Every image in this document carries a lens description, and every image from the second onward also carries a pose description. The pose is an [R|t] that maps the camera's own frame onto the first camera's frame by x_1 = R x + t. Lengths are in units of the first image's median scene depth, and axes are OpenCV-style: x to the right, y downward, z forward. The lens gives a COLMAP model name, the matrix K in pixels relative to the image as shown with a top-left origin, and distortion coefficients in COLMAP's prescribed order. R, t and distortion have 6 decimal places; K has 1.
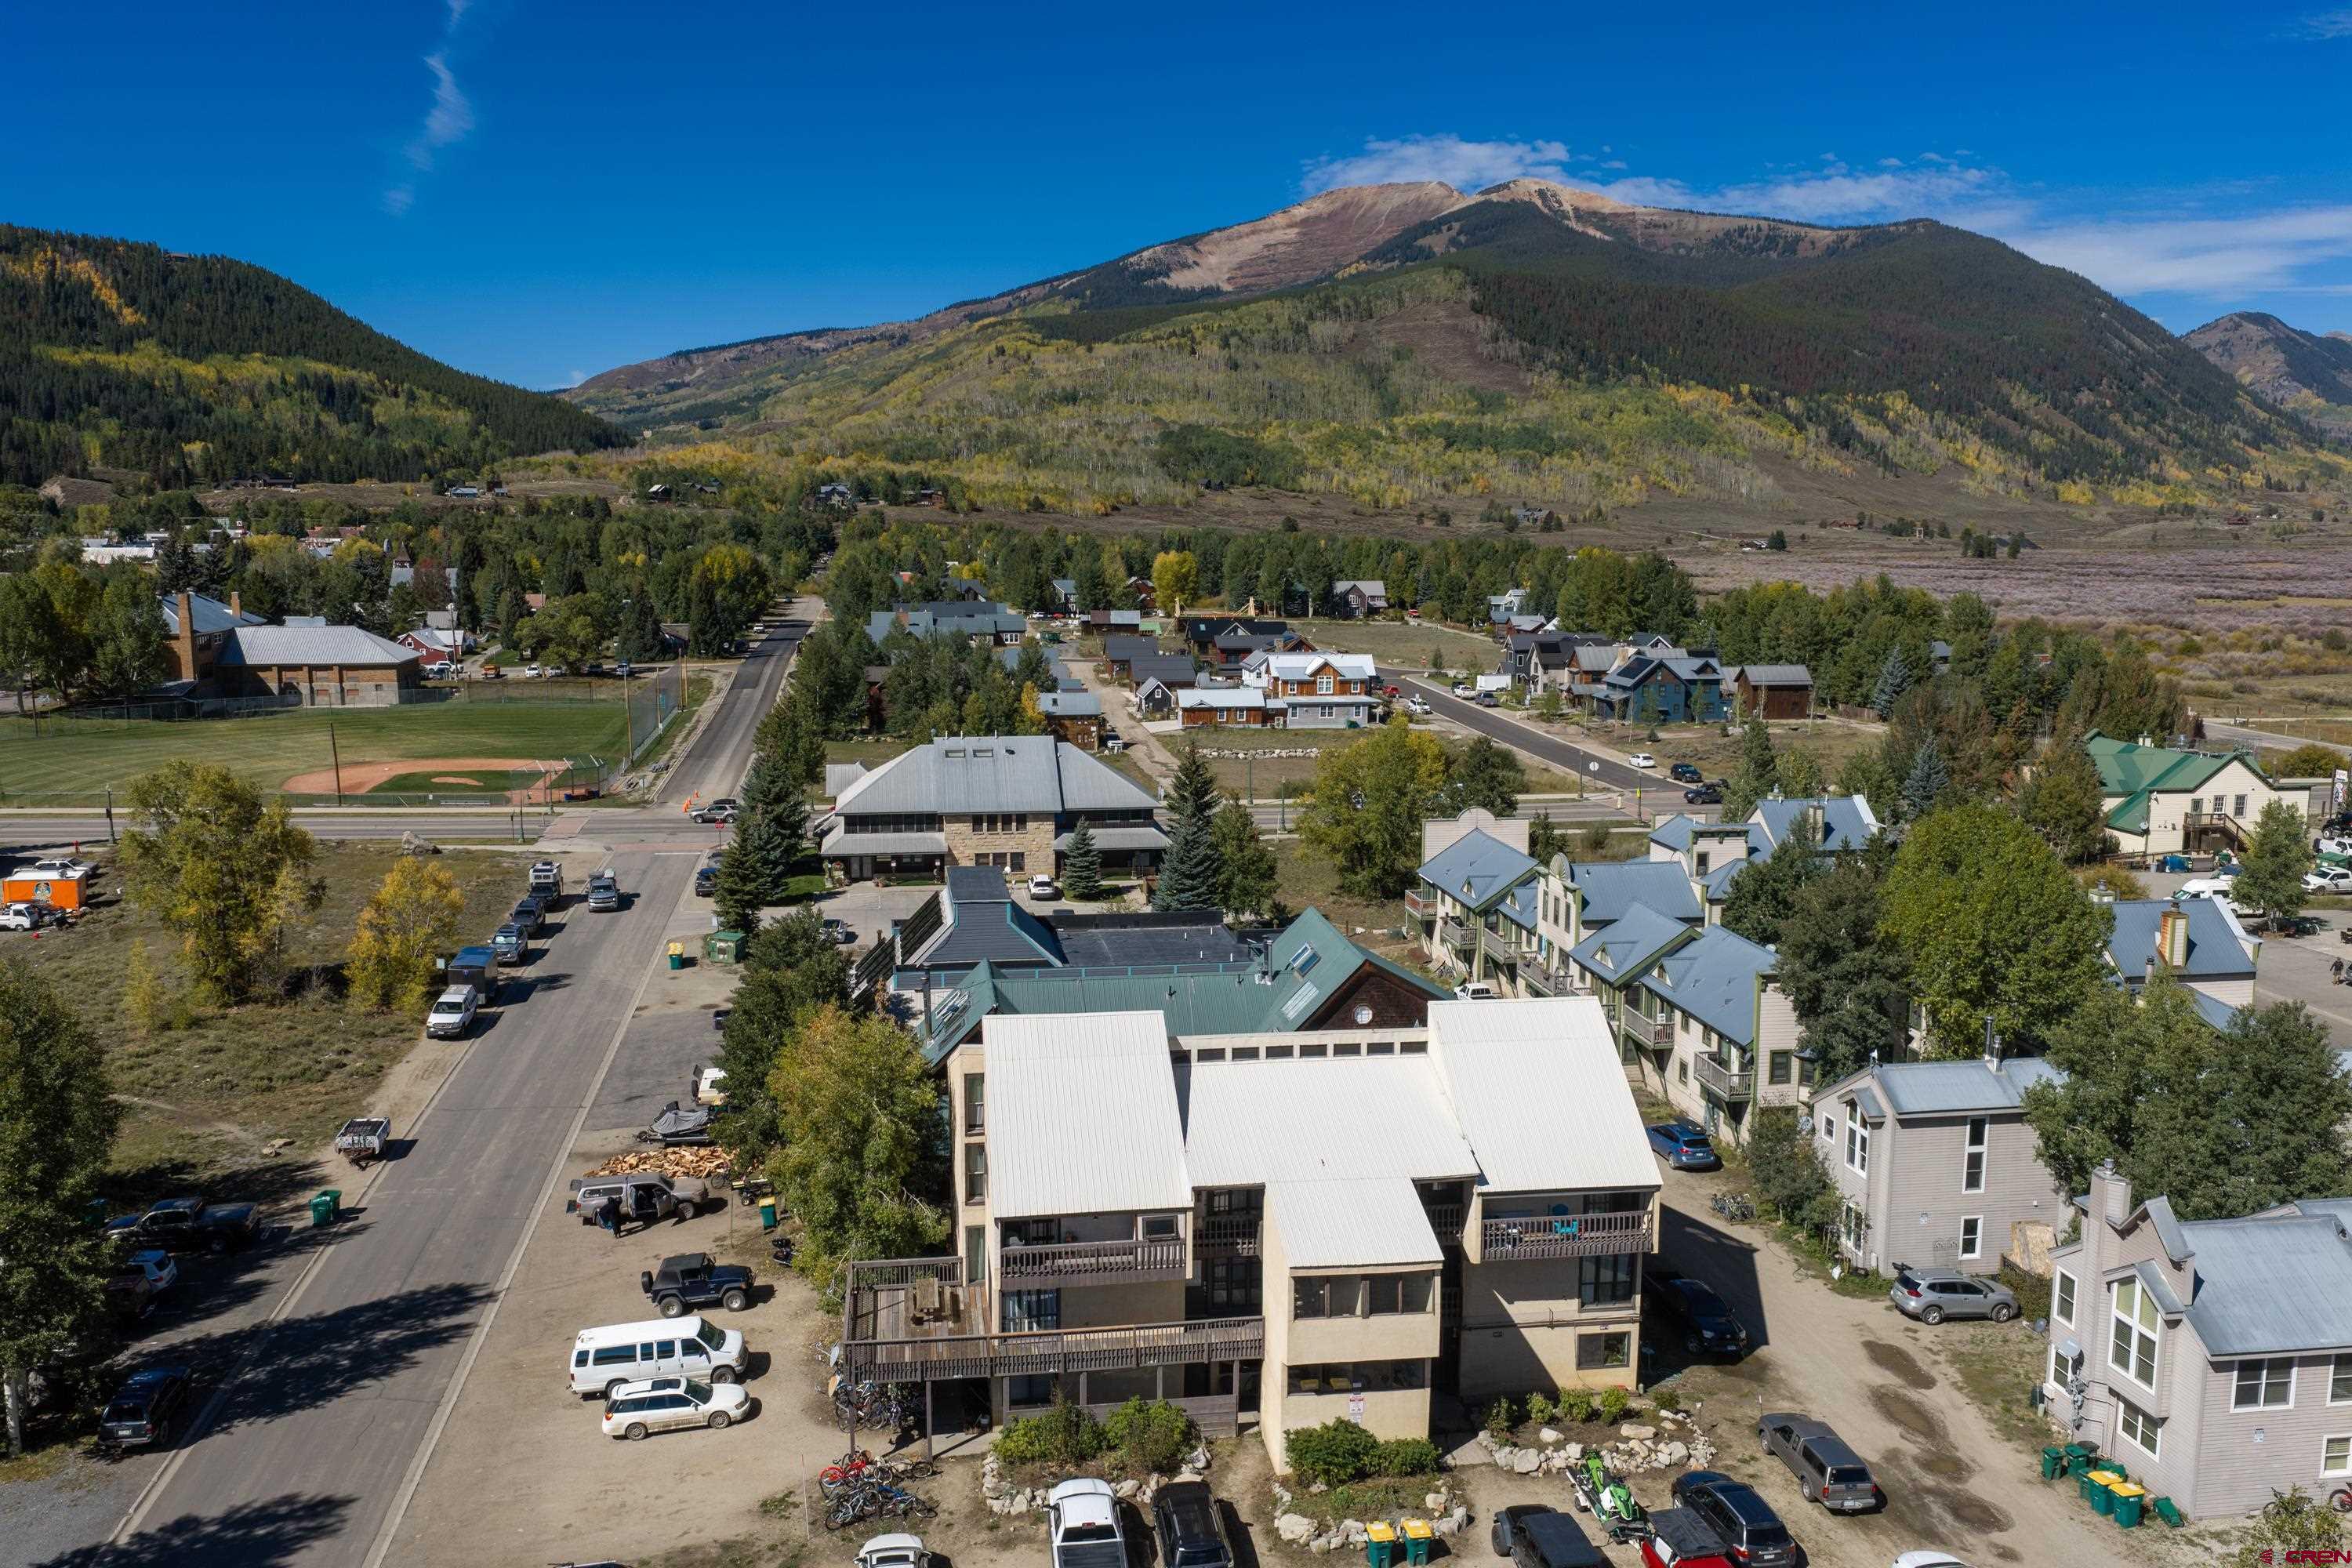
lens RADIAL K [[1998.6, 0, 1178.8], [0, 1998.6, 794.6], [0, 0, 1]] dist [0.013179, -0.023151]
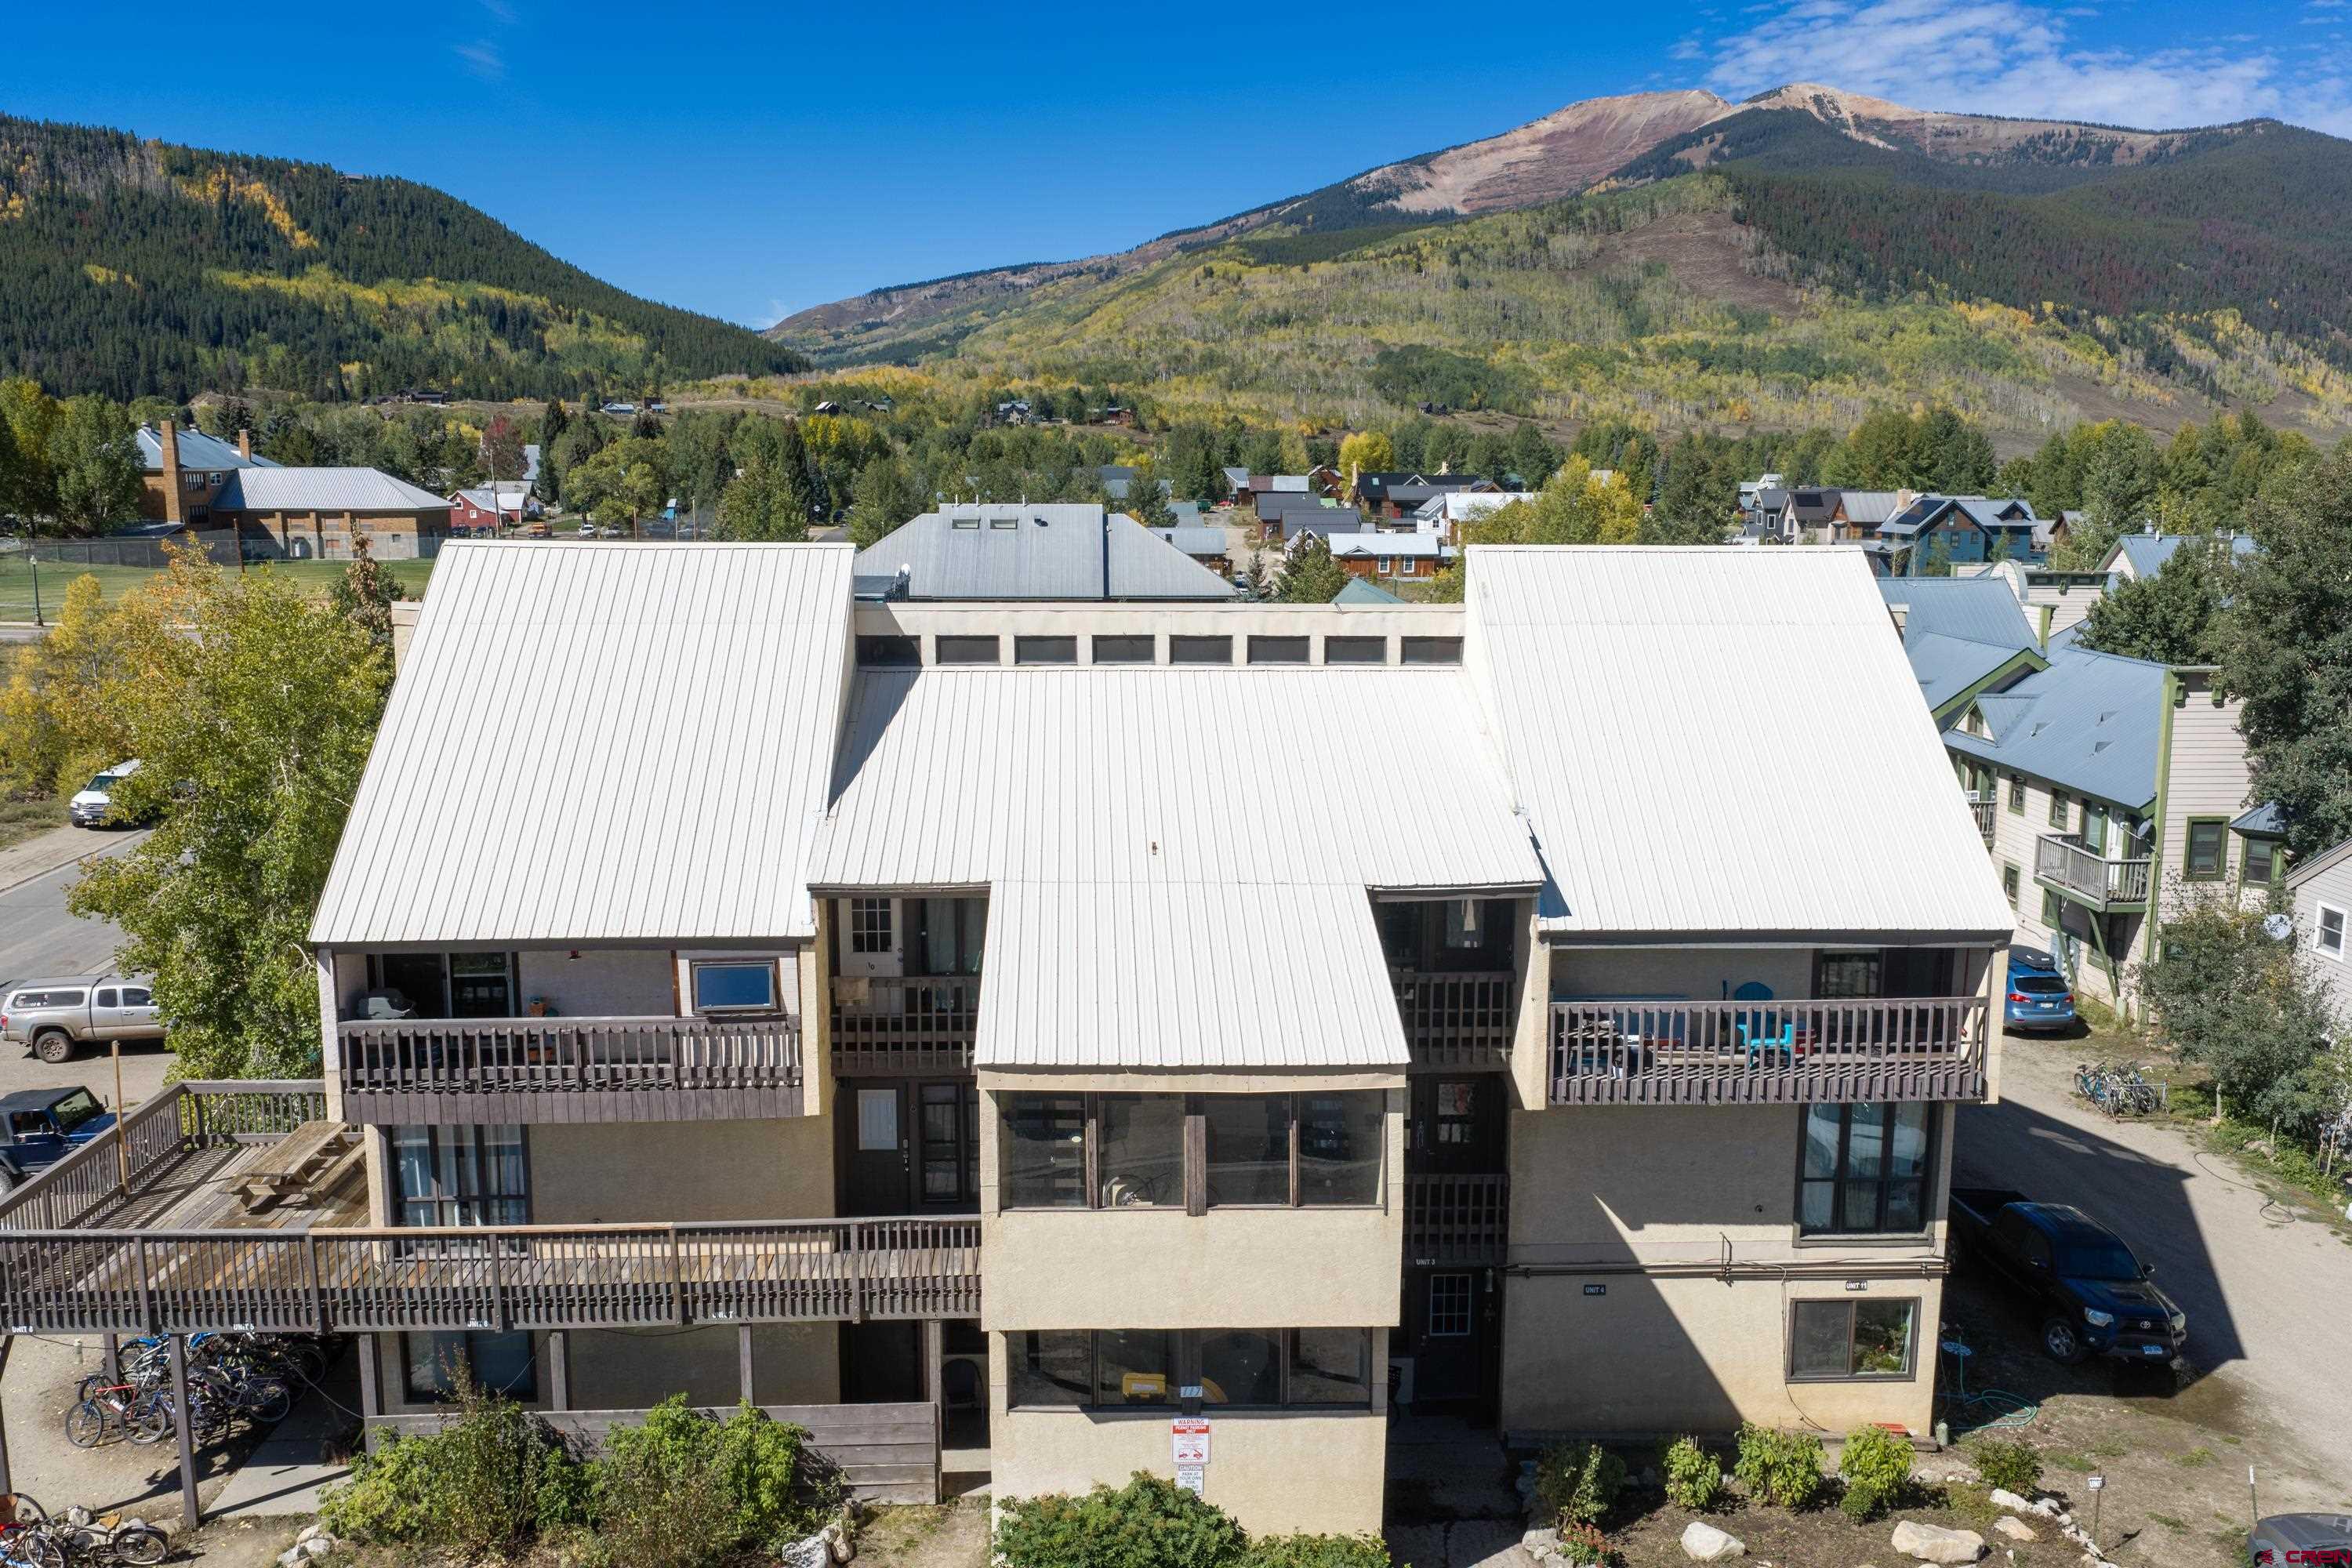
lens RADIAL K [[2101.2, 0, 1178.8], [0, 2101.2, 841.6], [0, 0, 1]] dist [0.007233, -0.011801]
pose [[0.993976, 0.017966, -0.108118, 0.050146], [-0.014552, 0.999373, 0.032288, 0.068742], [0.108630, -0.030520, 0.993614, 0.234594]]
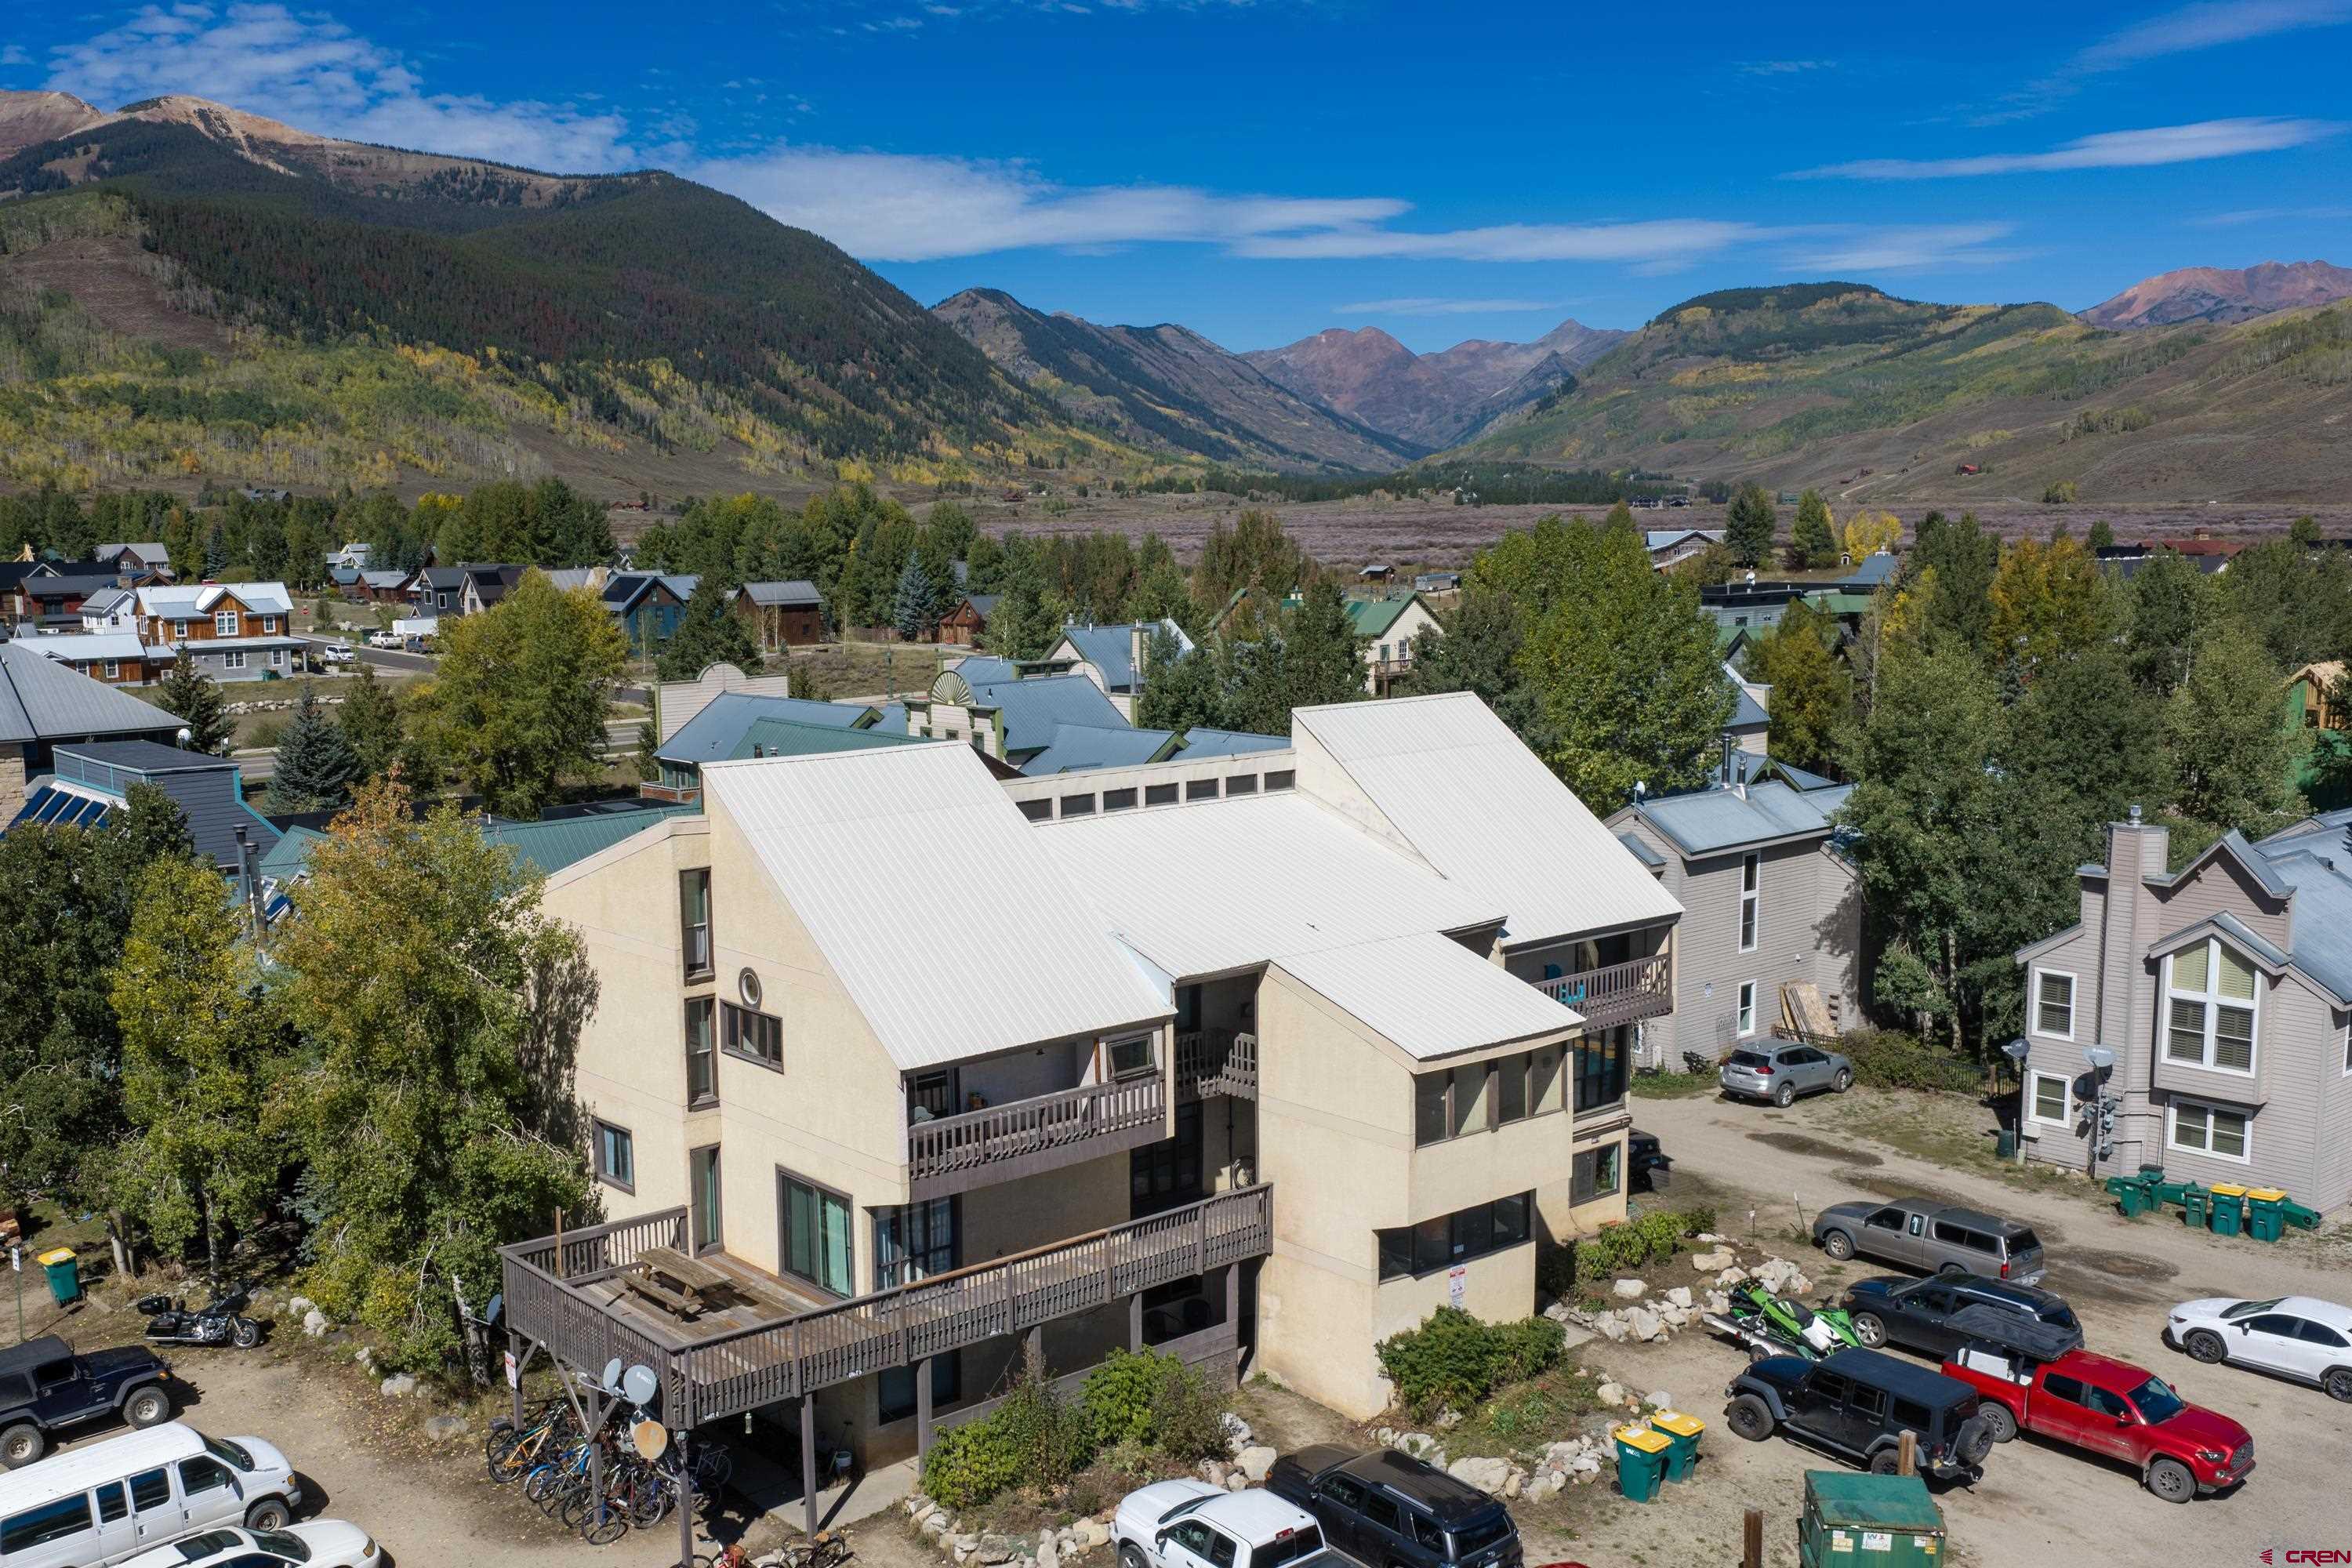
lens RADIAL K [[2324.2, 0, 1088.8], [0, 2324.2, 866.5], [0, 0, 1]] dist [-0.000853, 0.000000]
pose [[0.859002, -0.097348, 0.502632, -0.142687], [0.093779, 0.995064, 0.032452, 0.054973], [-0.503310, 0.019260, 0.863891, 0.166104]]
